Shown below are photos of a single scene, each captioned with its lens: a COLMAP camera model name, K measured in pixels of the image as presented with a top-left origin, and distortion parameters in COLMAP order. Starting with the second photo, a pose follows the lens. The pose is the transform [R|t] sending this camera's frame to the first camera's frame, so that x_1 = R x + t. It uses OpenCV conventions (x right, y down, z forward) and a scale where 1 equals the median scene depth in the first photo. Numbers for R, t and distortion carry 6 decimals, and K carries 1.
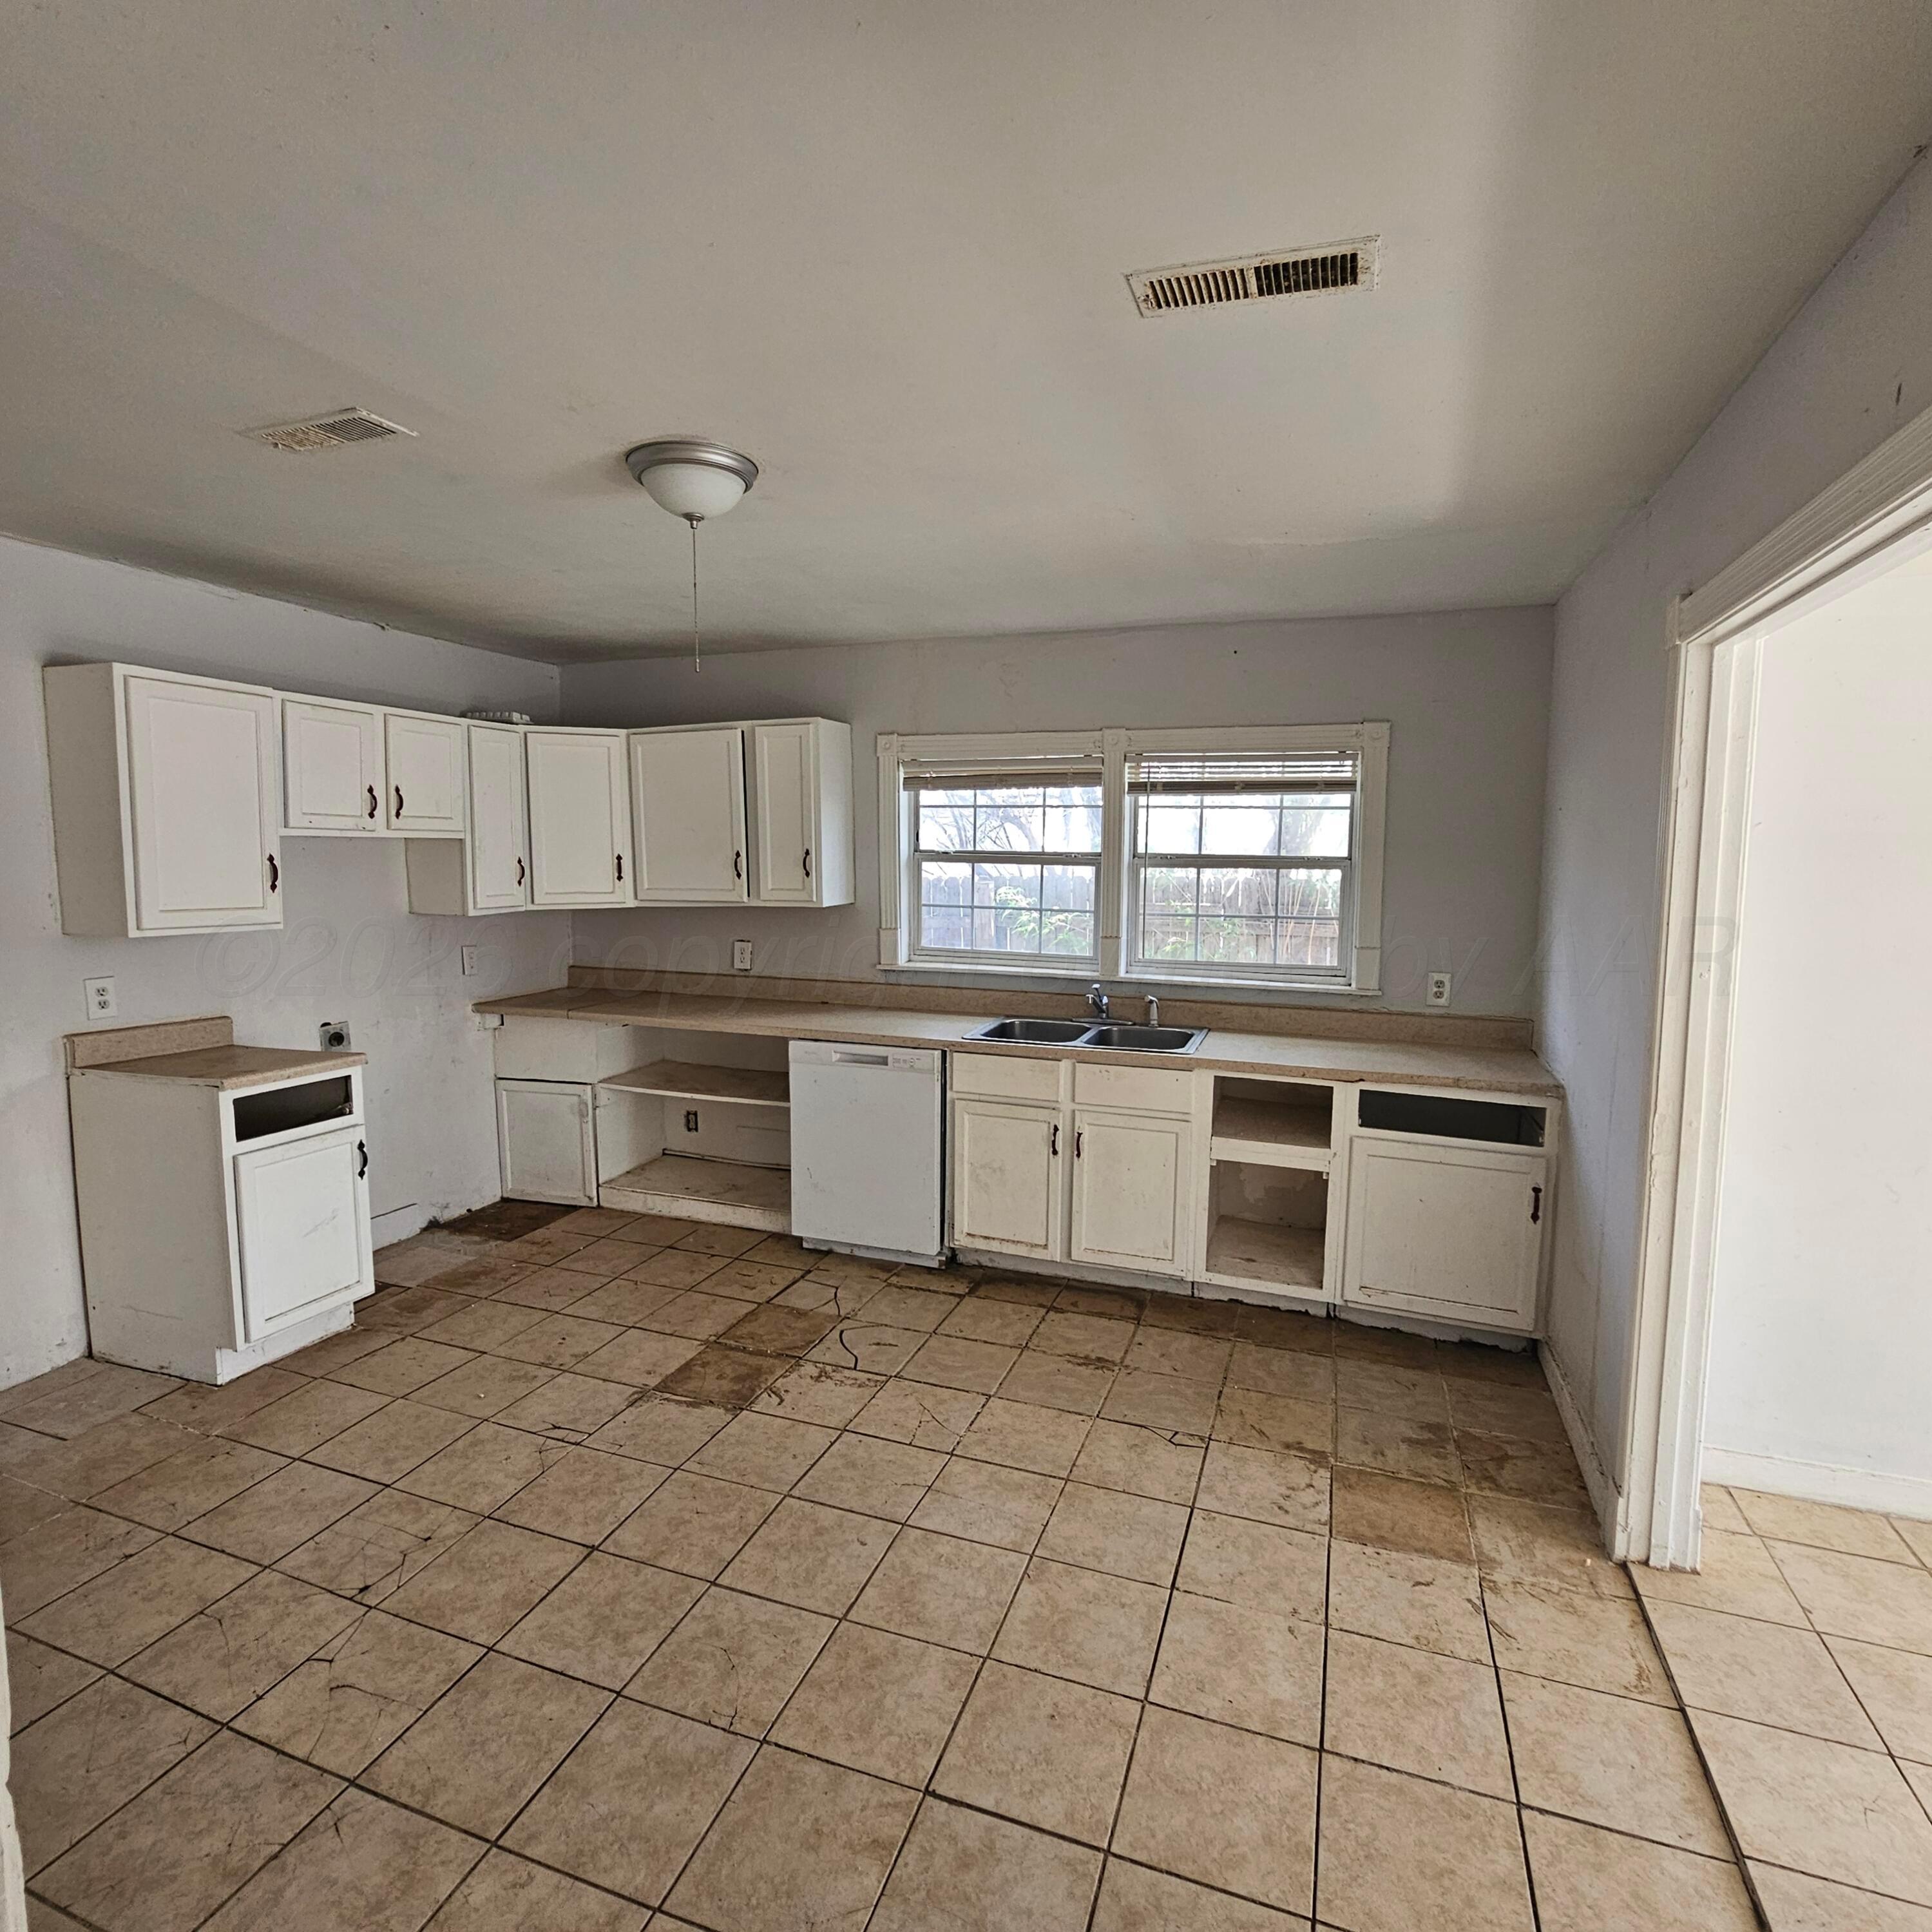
lens RADIAL K [[1056.4, 0, 966.5], [0, 1056.4, 964.2], [0, 0, 1]] dist [-0.002219, -0.000691]
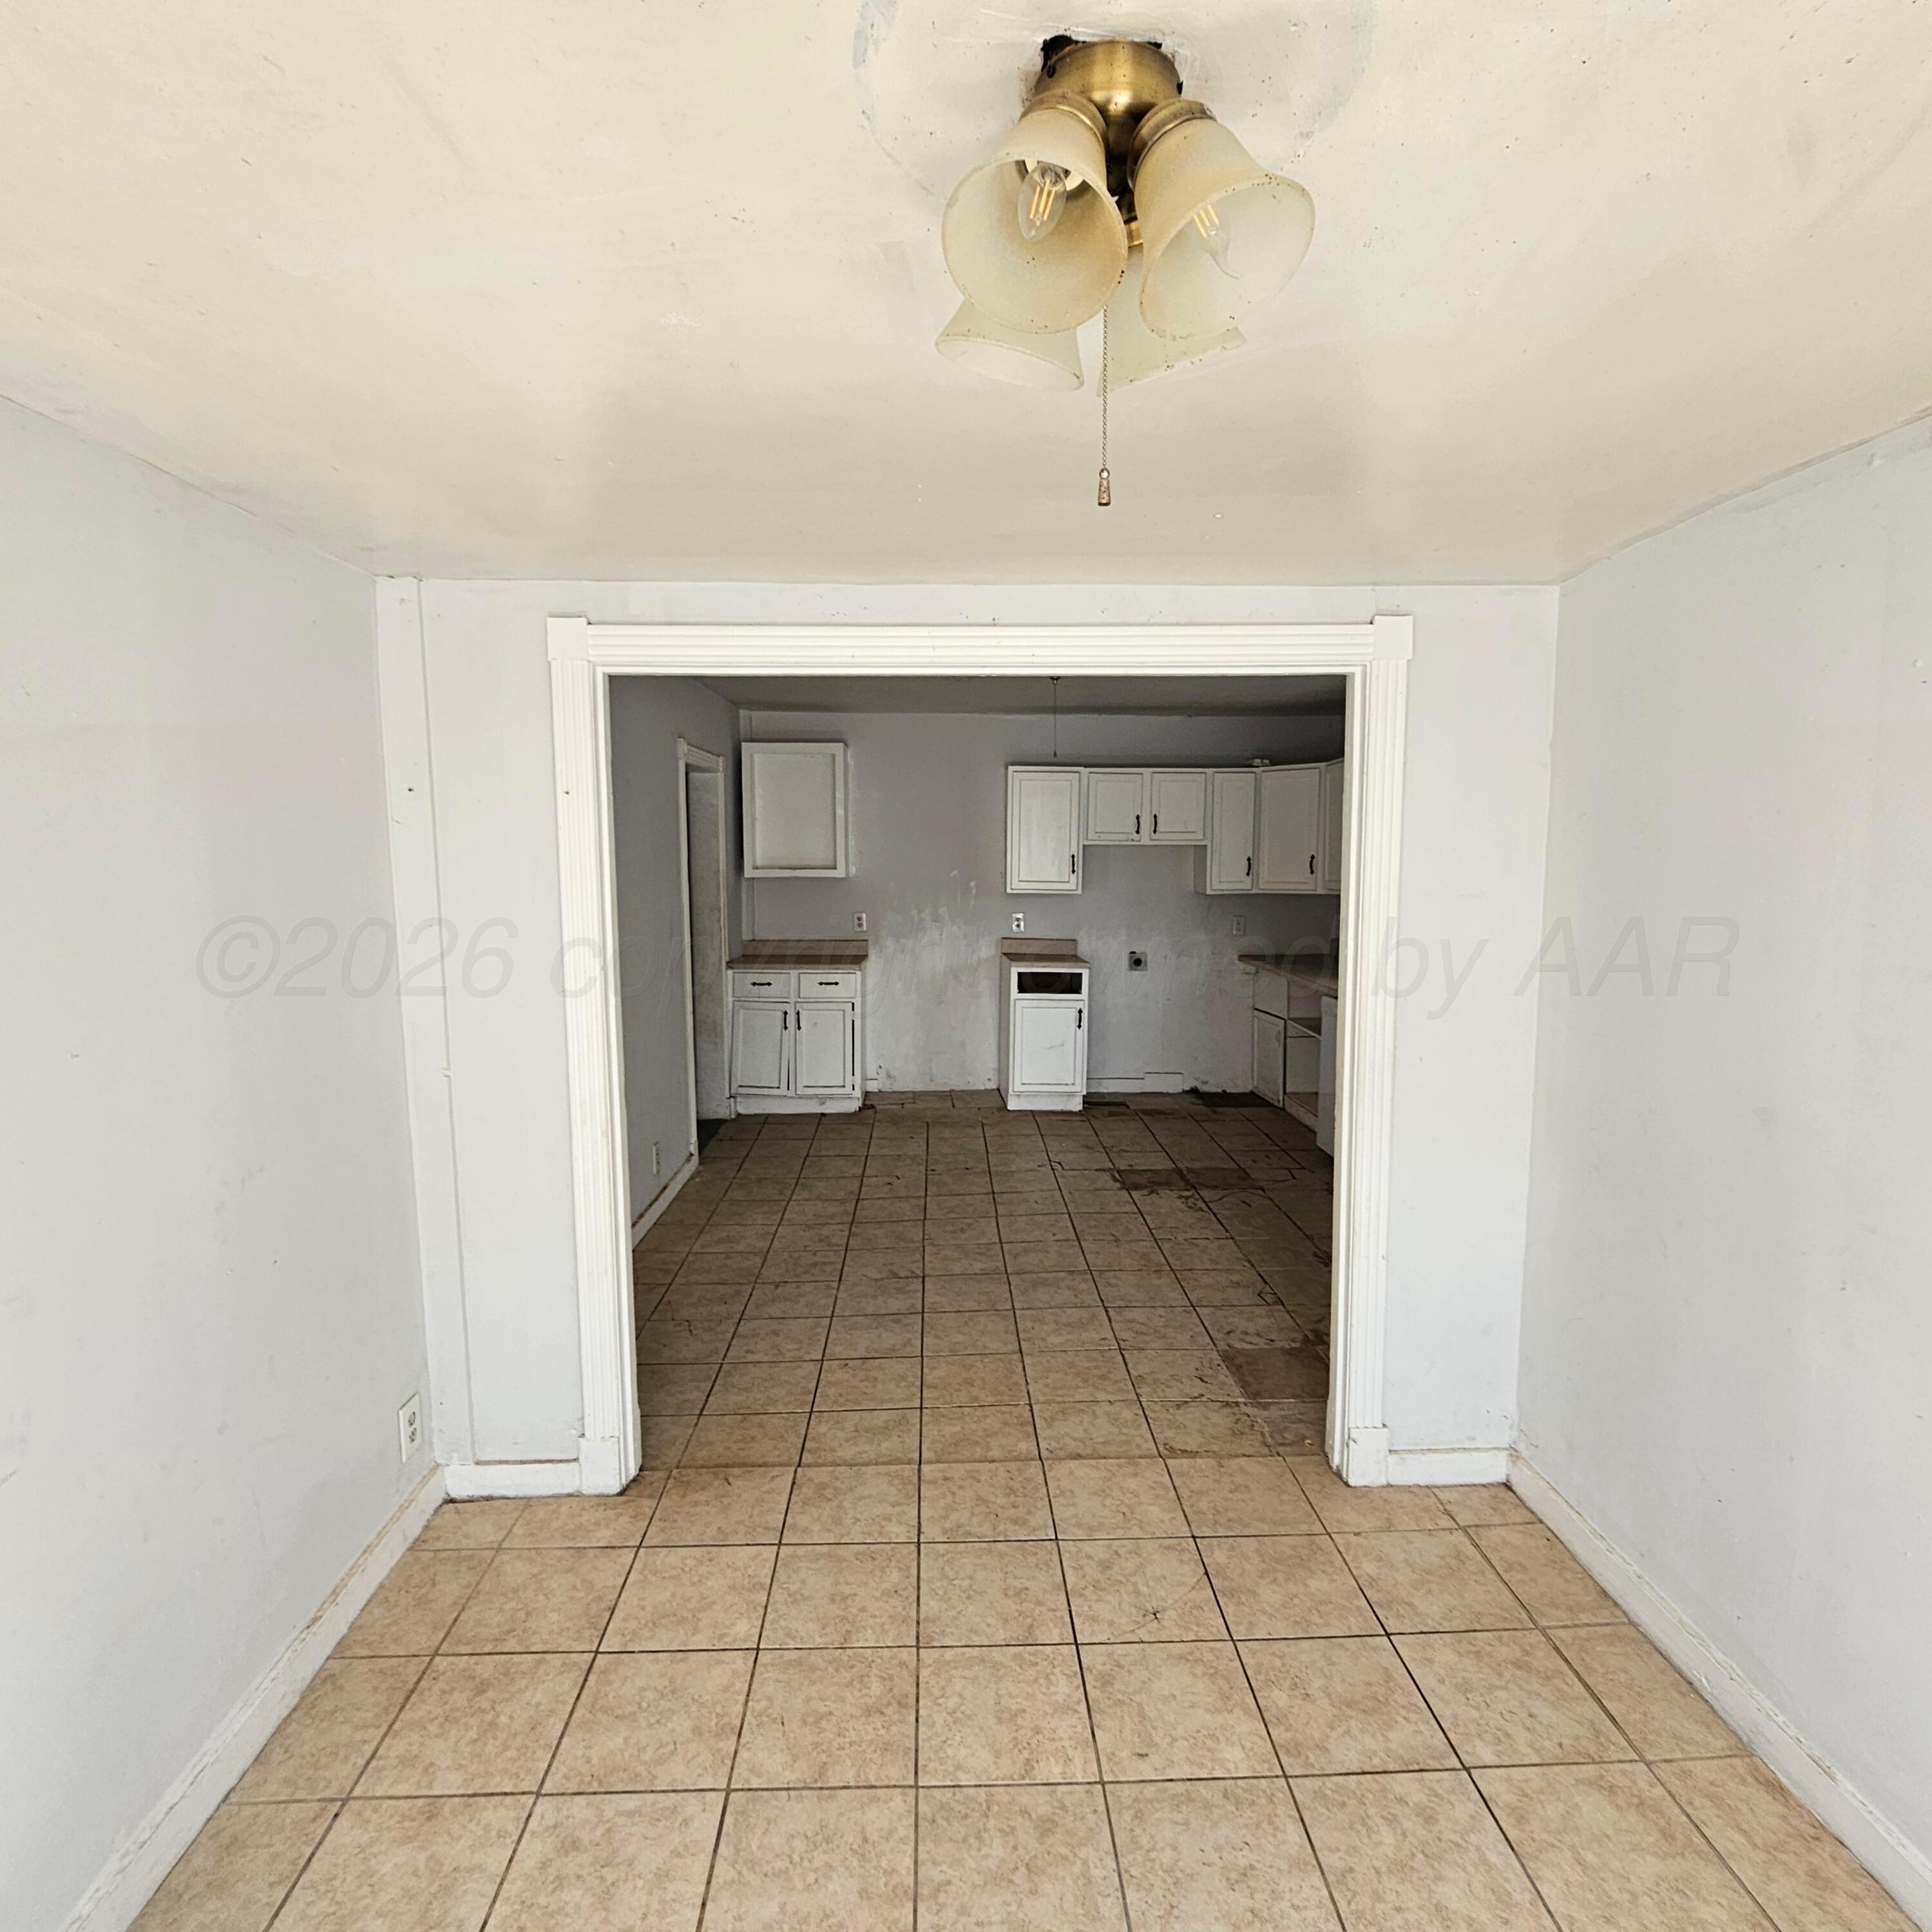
lens RADIAL K [[1056.4, 0, 979.6], [0, 1056.4, 961.9], [0, 0, 1]] dist [-0.002219, -0.000691]
pose [[0.383351, 0.092492, -0.918960, 1.095751], [-0.100175, 0.993267, 0.058182, -0.004555], [0.918154, 0.069753, 0.390035, 0.111602]]
